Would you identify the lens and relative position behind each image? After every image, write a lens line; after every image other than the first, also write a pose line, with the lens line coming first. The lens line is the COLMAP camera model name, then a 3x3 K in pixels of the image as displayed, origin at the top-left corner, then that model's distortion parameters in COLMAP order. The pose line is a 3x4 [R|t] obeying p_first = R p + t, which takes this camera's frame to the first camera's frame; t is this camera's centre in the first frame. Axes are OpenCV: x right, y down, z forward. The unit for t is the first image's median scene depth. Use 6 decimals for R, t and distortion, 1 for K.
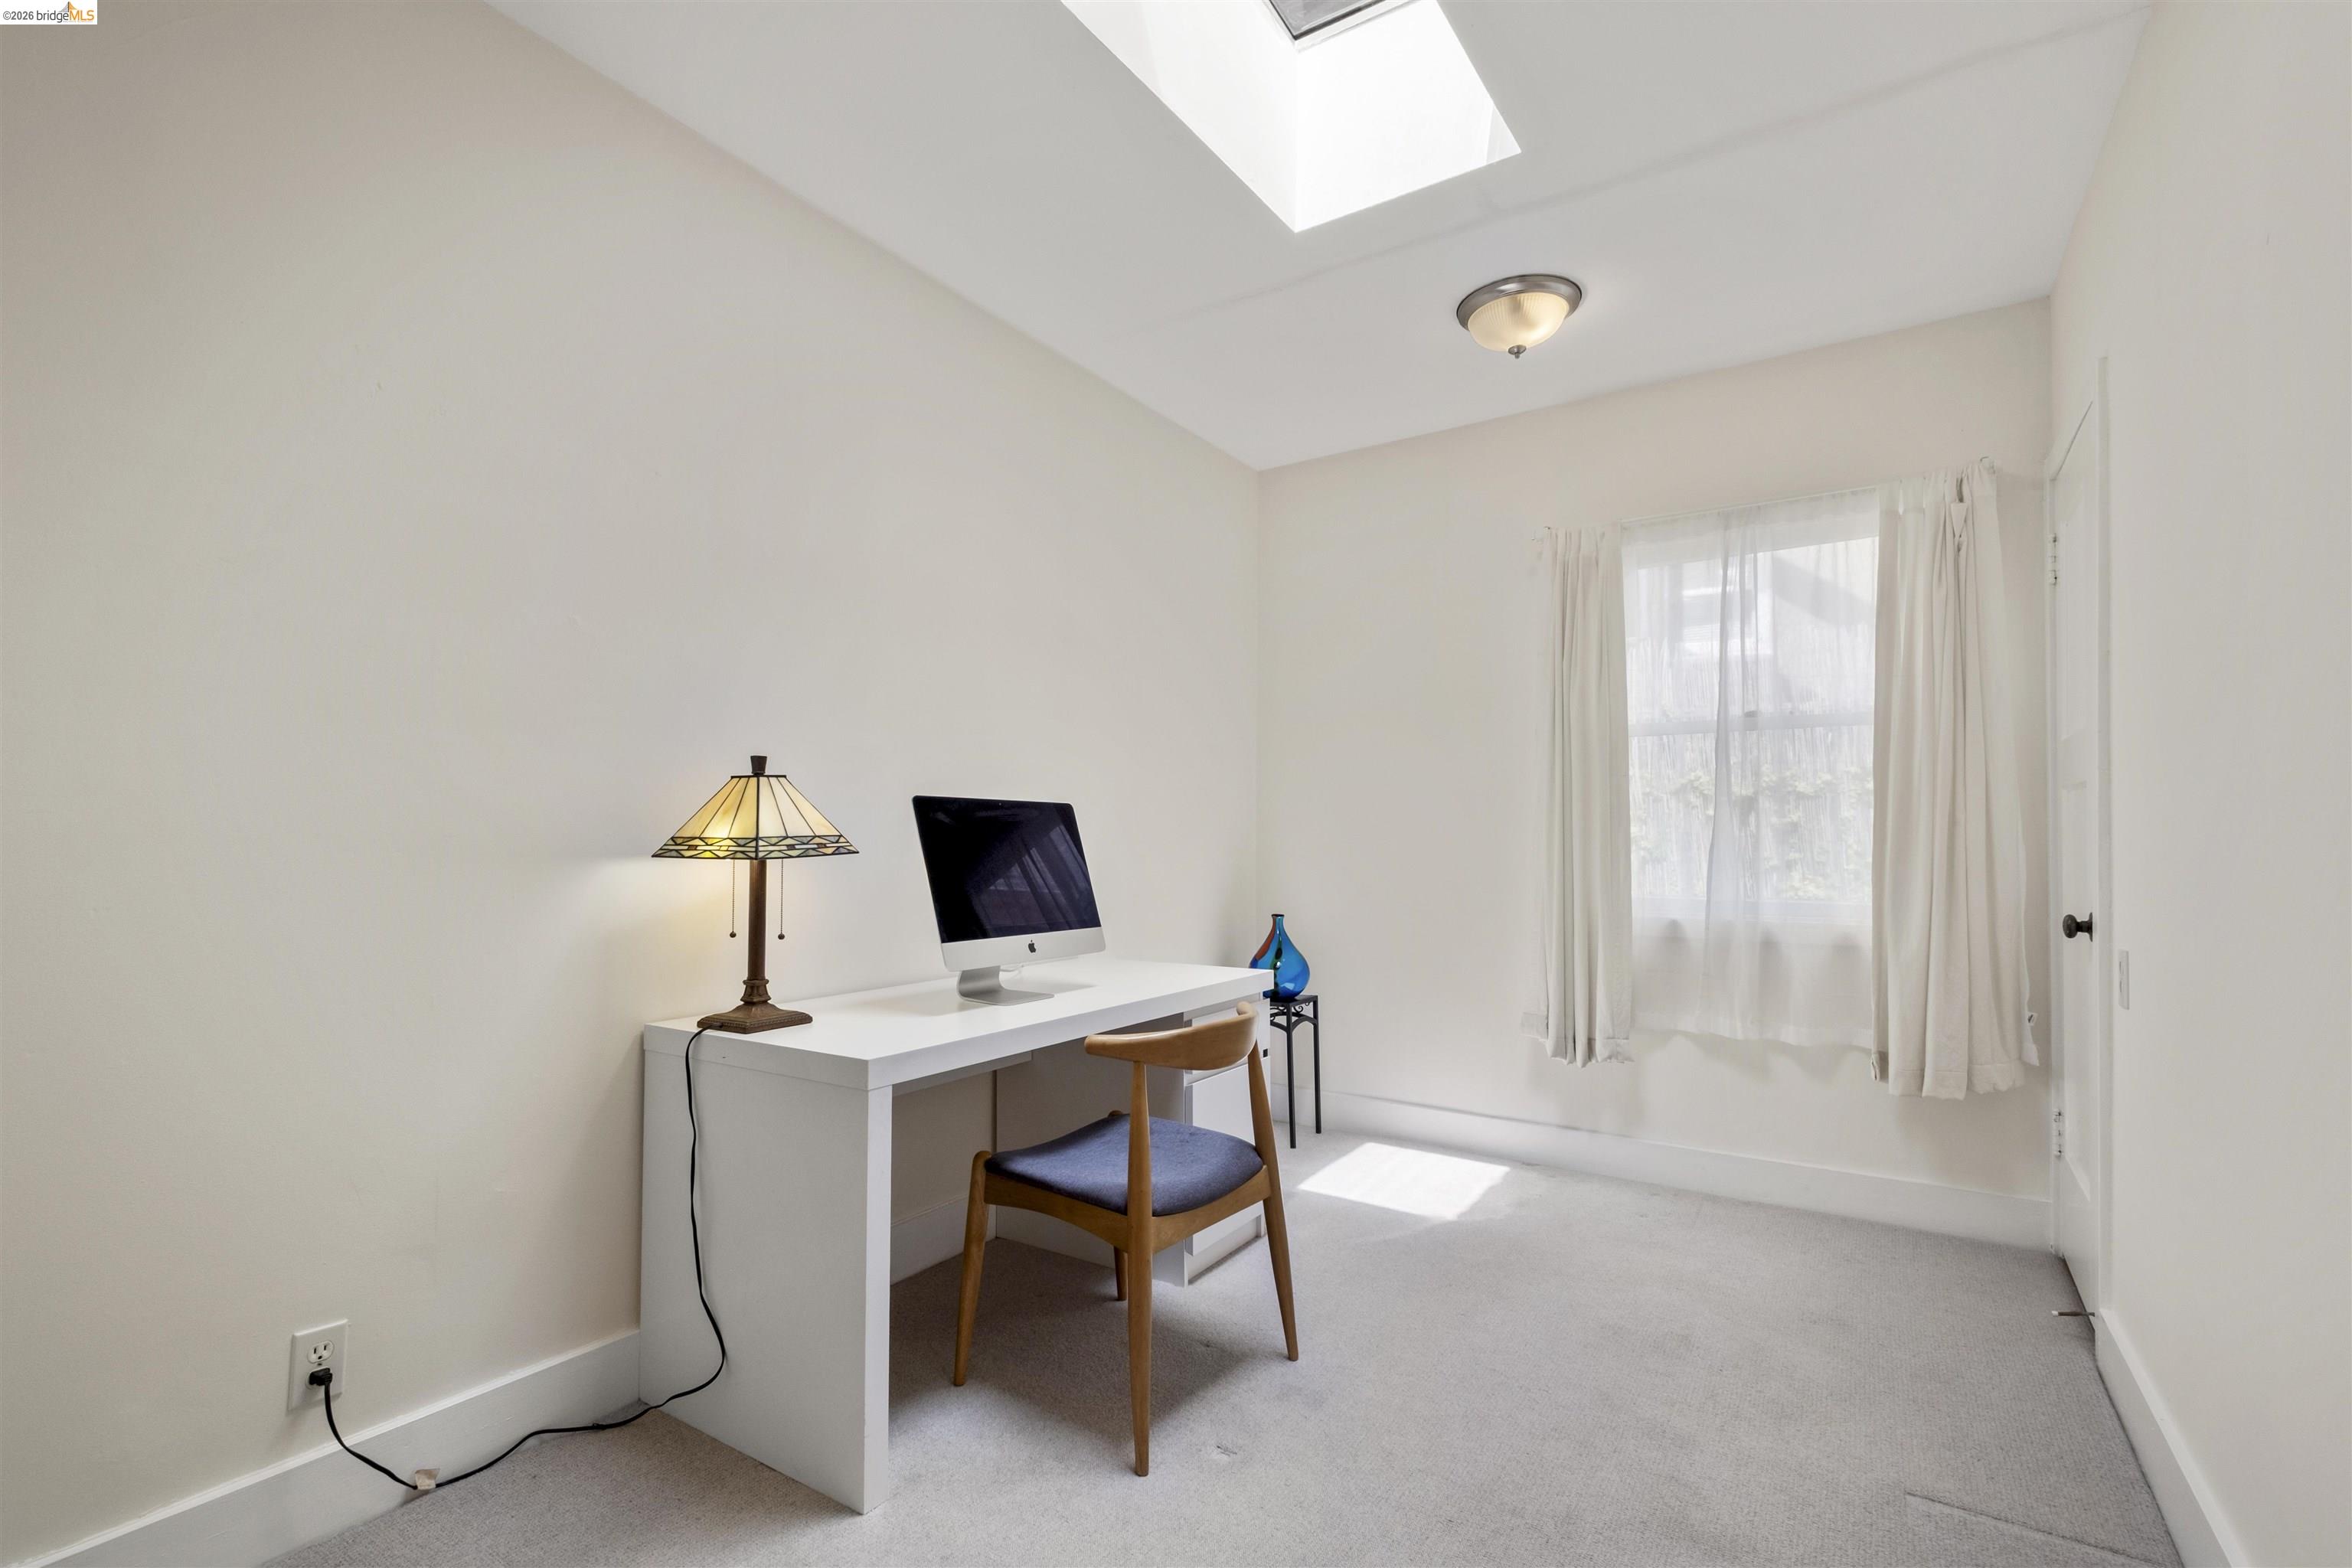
lens RADIAL K [[1061.8, 0, 1174.9], [0, 1061.8, 837.7], [0, 0, 1]] dist [0.001352, 0.000138]
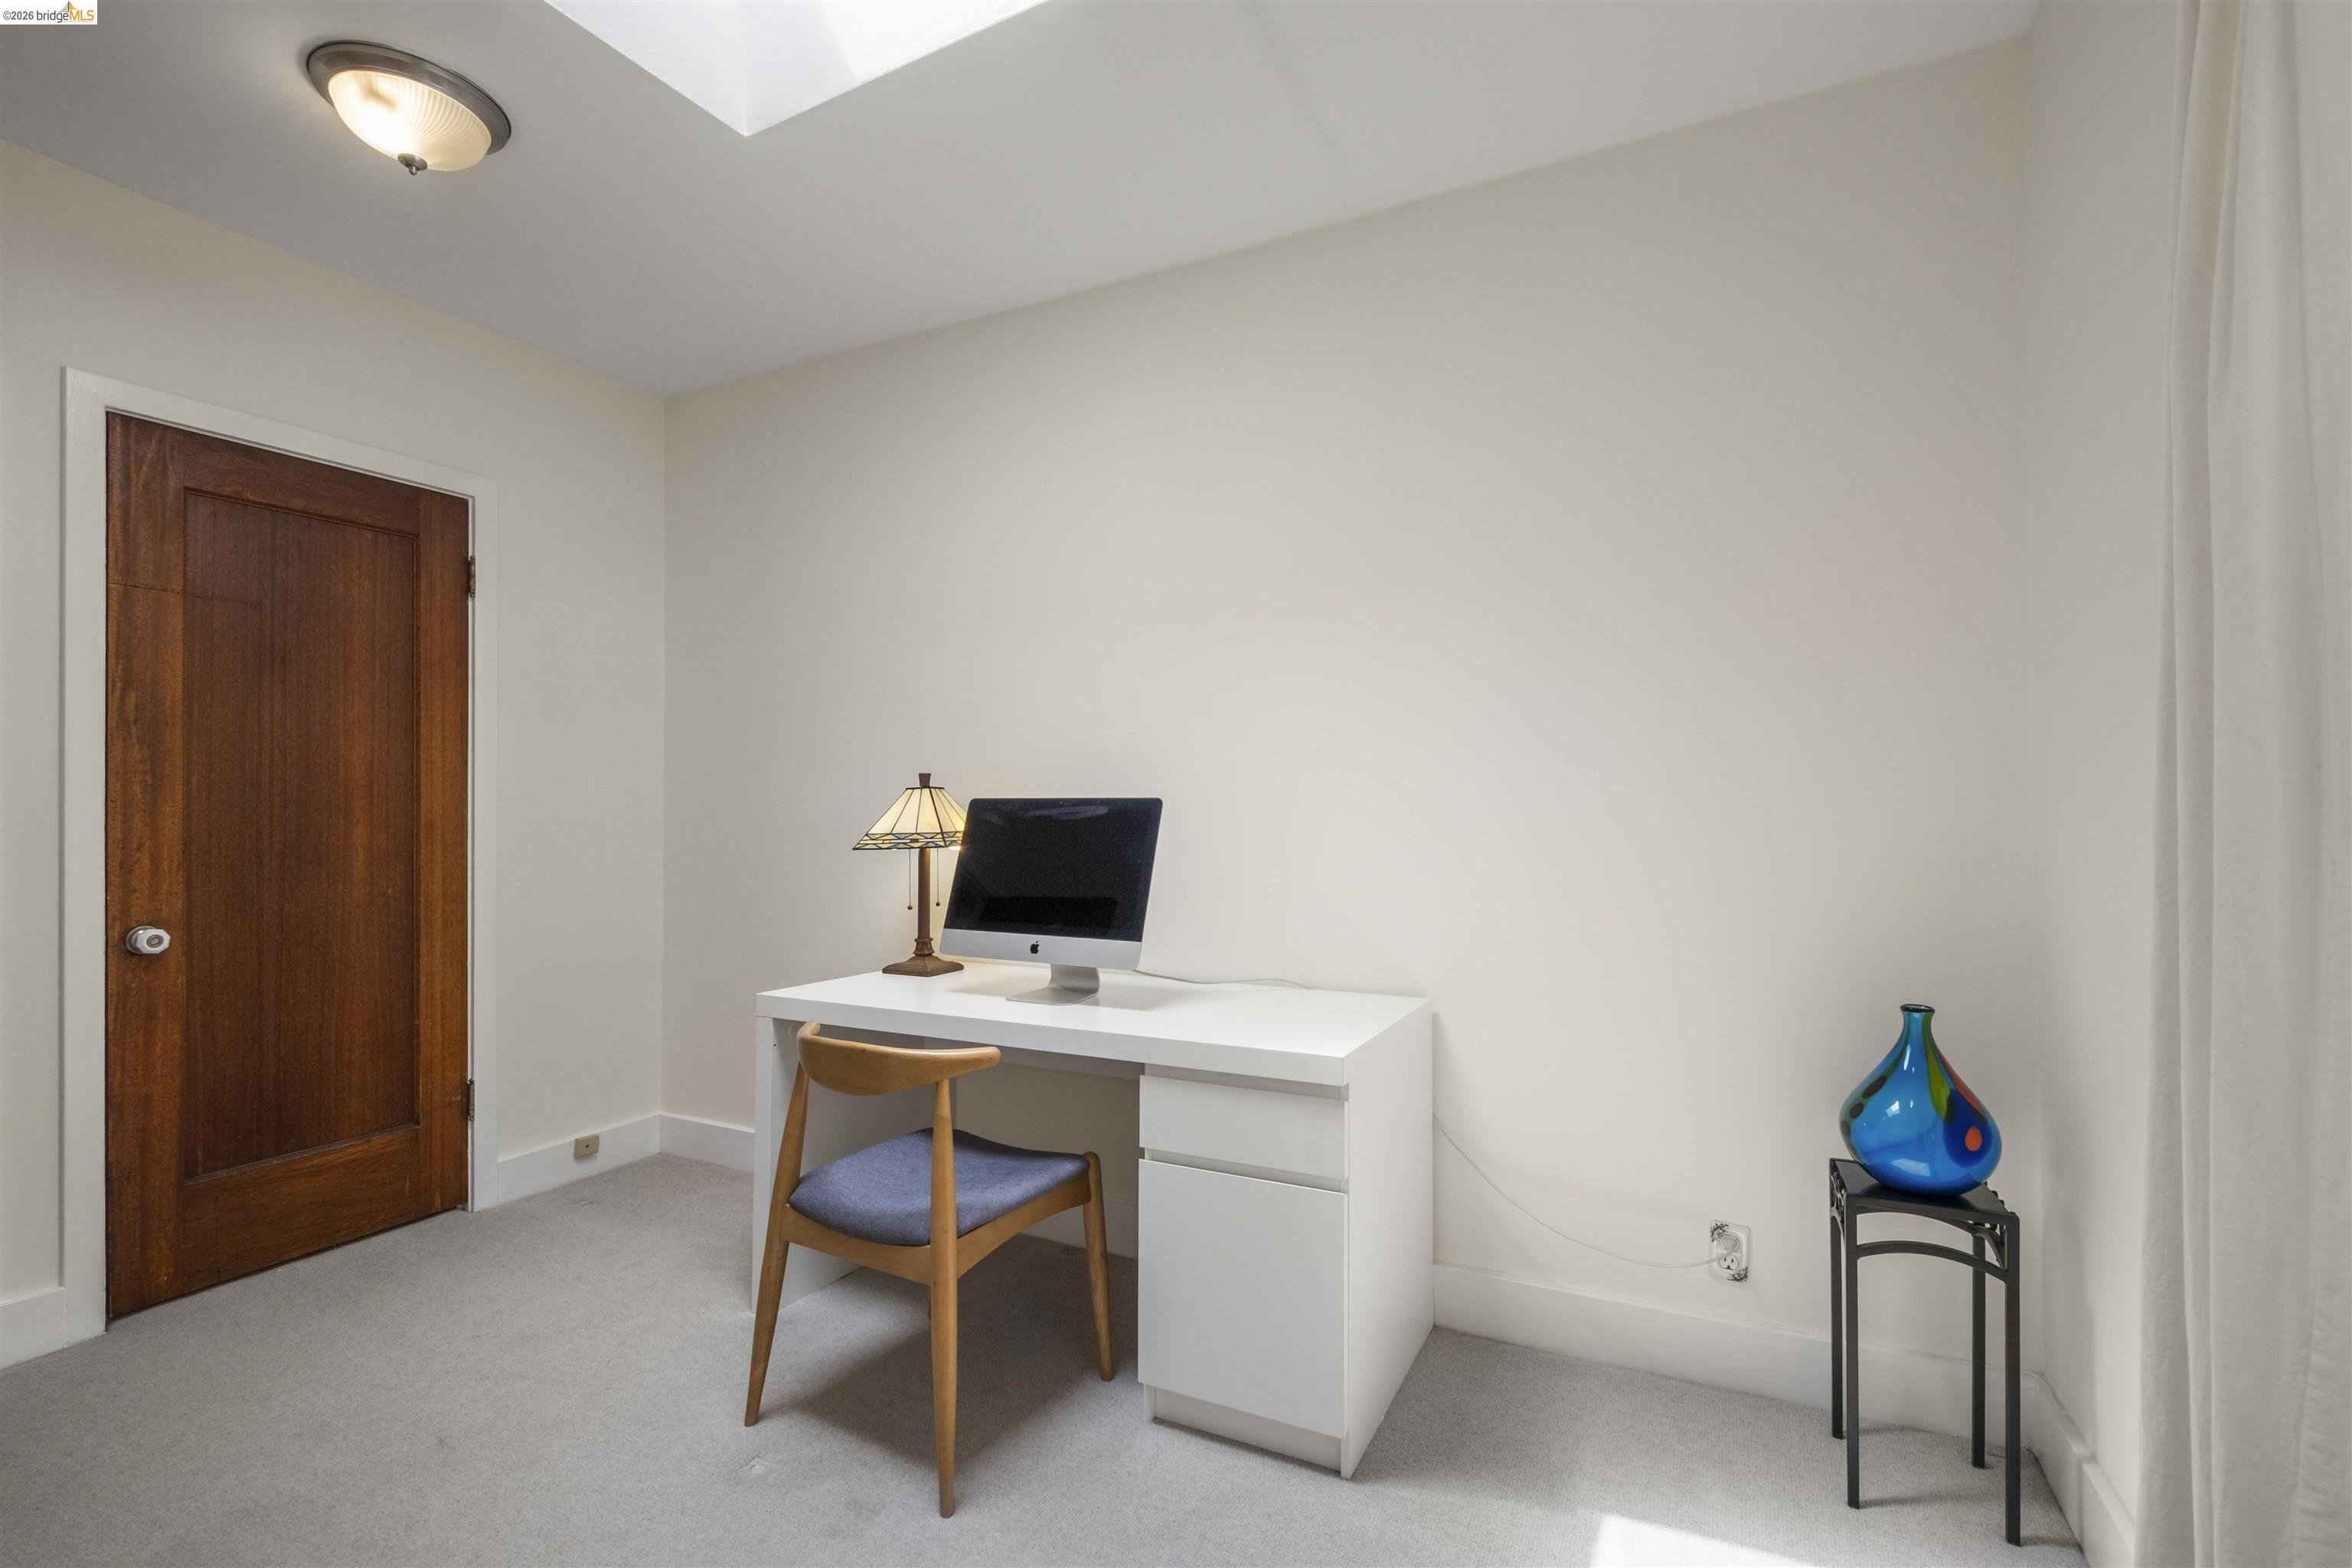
lens RADIAL K [[1030.8, 0, 1176.9], [0, 1030.8, 790.6], [0, 0, 1]] dist [-0.002517, -0.001050]
pose [[0.116603, -0.009543, -0.993133, 0.911275], [0.005448, 0.999945, -0.008968, -0.038793], [0.993164, -0.004365, 0.116649, 1.100347]]
